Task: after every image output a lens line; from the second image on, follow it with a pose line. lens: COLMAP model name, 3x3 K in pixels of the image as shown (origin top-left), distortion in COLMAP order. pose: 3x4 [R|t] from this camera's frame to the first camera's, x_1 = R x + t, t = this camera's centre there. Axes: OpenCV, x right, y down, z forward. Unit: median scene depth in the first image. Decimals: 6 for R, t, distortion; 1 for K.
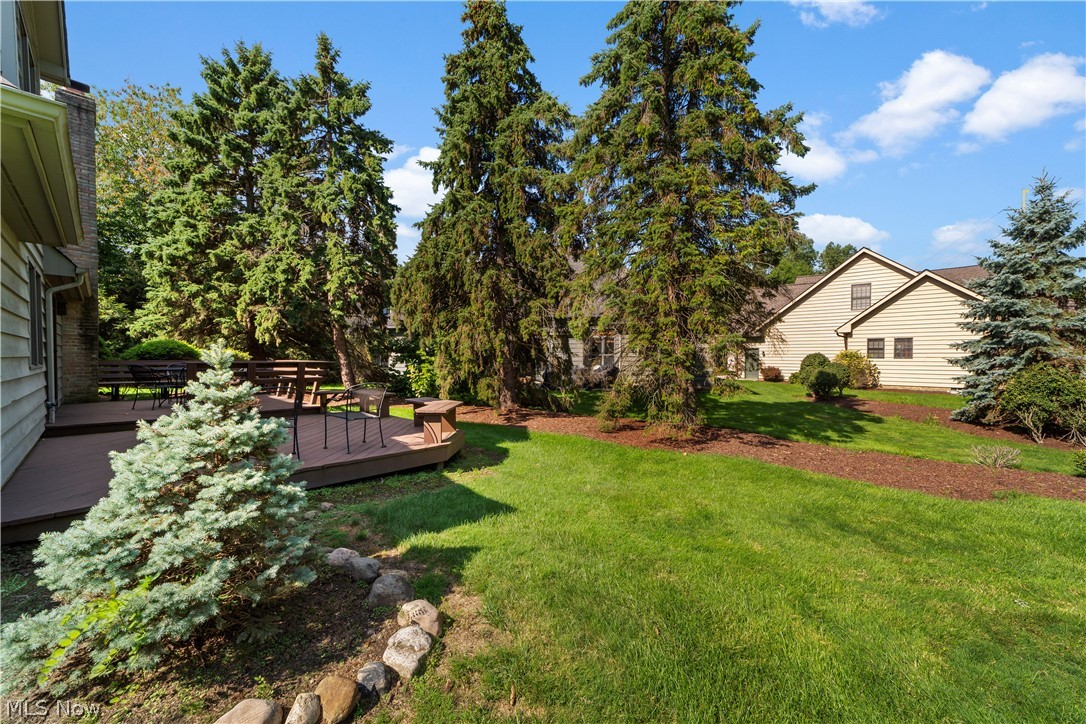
lens RADIAL K [[420.2, 0, 541.4], [0, 420.2, 367.6], [0, 0, 1]] dist [-0.015064, 0.000148]
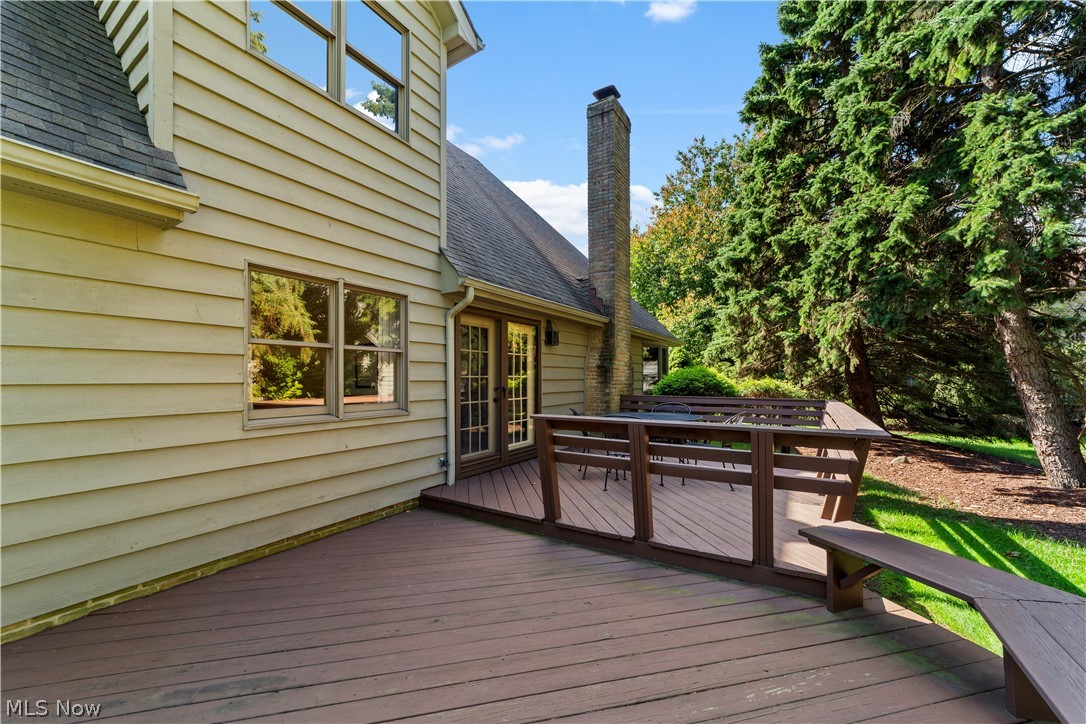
lens RADIAL K [[413.4, 0, 548.5], [0, 413.4, 378.3], [0, 0, 1]] dist [-0.016090, 0.004729]
pose [[0.199561, -0.004725, -0.979874, -0.183816], [-0.017069, 0.999820, -0.008297, -0.030011], [0.979737, 0.018381, 0.199444, 0.486863]]
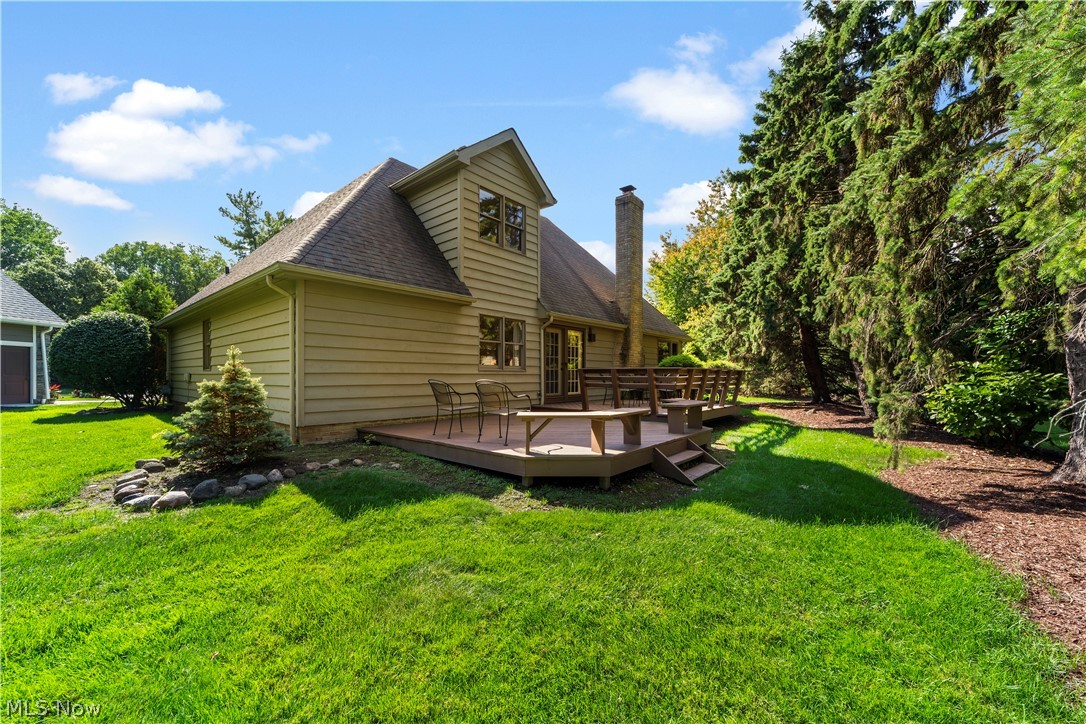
lens RADIAL K [[429.5, 0, 542.6], [0, 429.5, 384.3], [0, 0, 1]] dist [-0.017299, 0.000086]
pose [[0.048383, 0.011846, -0.998759, 0.295174], [-0.021800, 0.999704, 0.010801, 0.014373], [0.998591, 0.021250, 0.048626, 0.434240]]
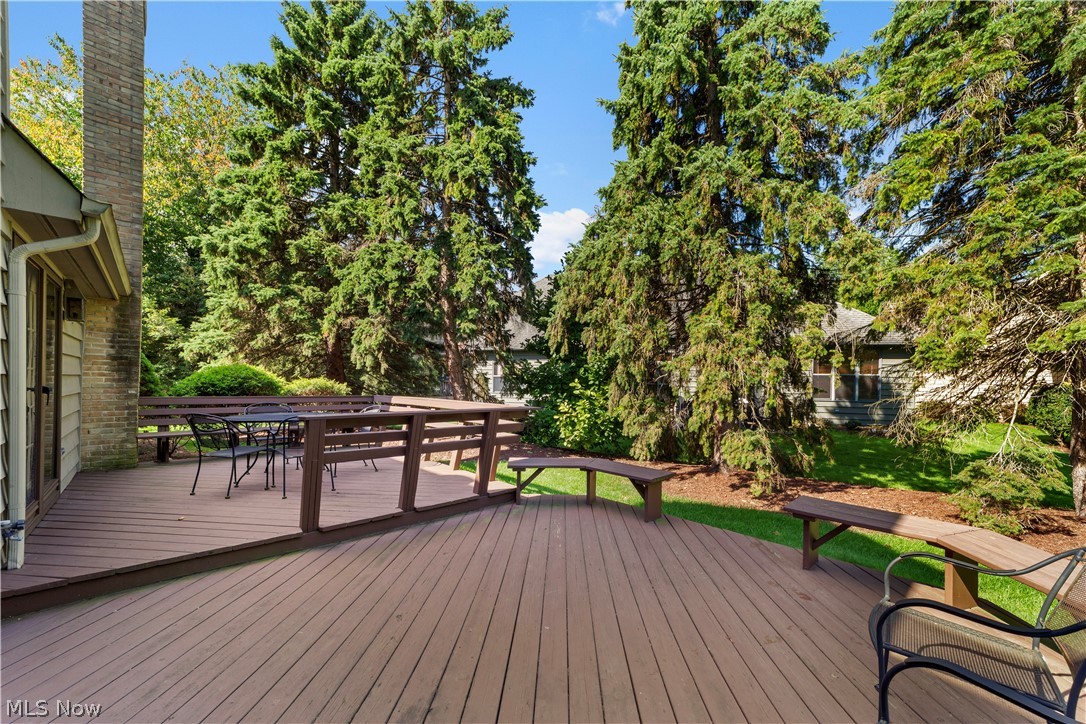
lens RADIAL K [[429.5, 0, 542.6], [0, 429.5, 384.3], [0, 0, 1]] dist [-0.017299, 0.000086]
pose [[0.997233, 0.008963, -0.073799, -0.296240], [-0.010146, 0.999826, -0.015671, -0.023703], [0.073646, 0.016376, 0.997150, 0.289427]]
